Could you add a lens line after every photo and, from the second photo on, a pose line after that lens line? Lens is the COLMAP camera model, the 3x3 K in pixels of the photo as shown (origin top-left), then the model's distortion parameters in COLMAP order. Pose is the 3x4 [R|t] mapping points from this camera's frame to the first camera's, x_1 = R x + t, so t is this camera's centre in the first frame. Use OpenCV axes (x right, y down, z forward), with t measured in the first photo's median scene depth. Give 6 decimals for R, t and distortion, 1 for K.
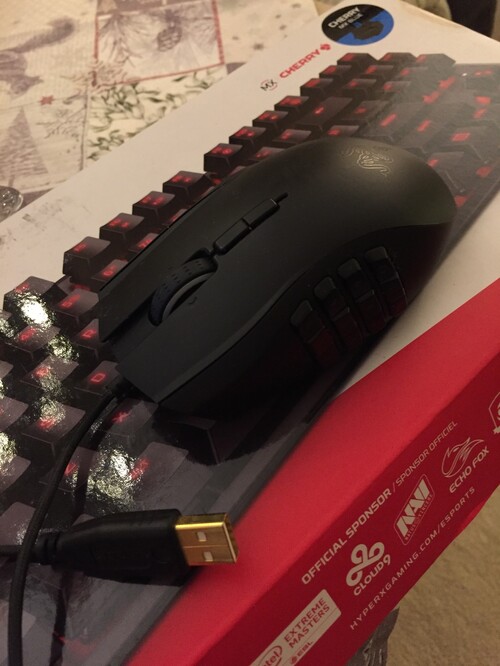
lens RADIAL K [[605.4, 0, 253.4], [0, 605.4, 332.4], [0, 0, 1]] dist [0.141611, -0.266279]
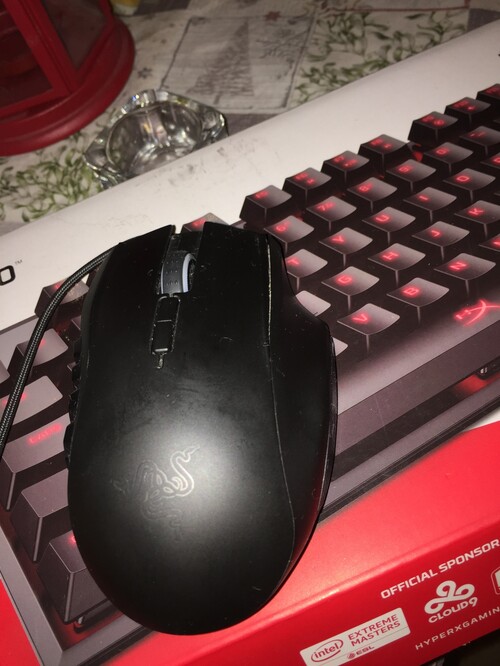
lens RADIAL K [[605.4, 0, 253.4], [0, 605.4, 332.4], [0, 0, 1]] dist [0.141611, -0.266279]
pose [[0.932861, 0.284512, -0.220960, -0.009270], [-0.250918, 0.953294, 0.168139, -0.079300], [0.258478, -0.101407, 0.960680, 0.011139]]
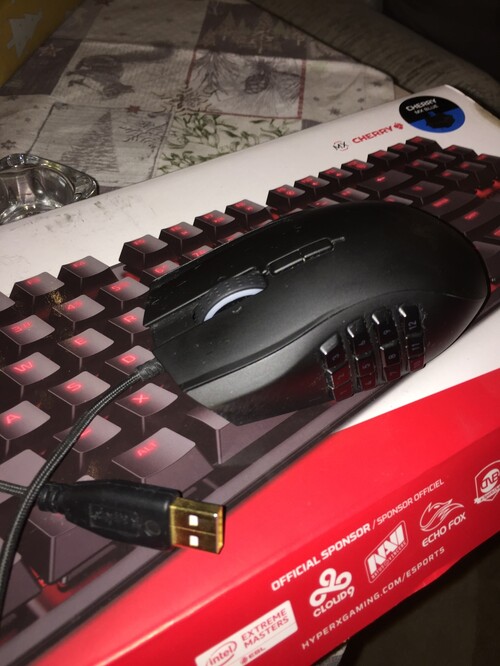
lens RADIAL K [[605.4, 0, 253.4], [0, 605.4, 332.4], [0, 0, 1]] dist [0.141611, -0.266279]
pose [[0.967747, 0.251781, -0.008485, -0.033975], [-0.251654, 0.964603, -0.078811, 0.045459], [-0.011659, 0.078405, 0.996853, -0.063322]]
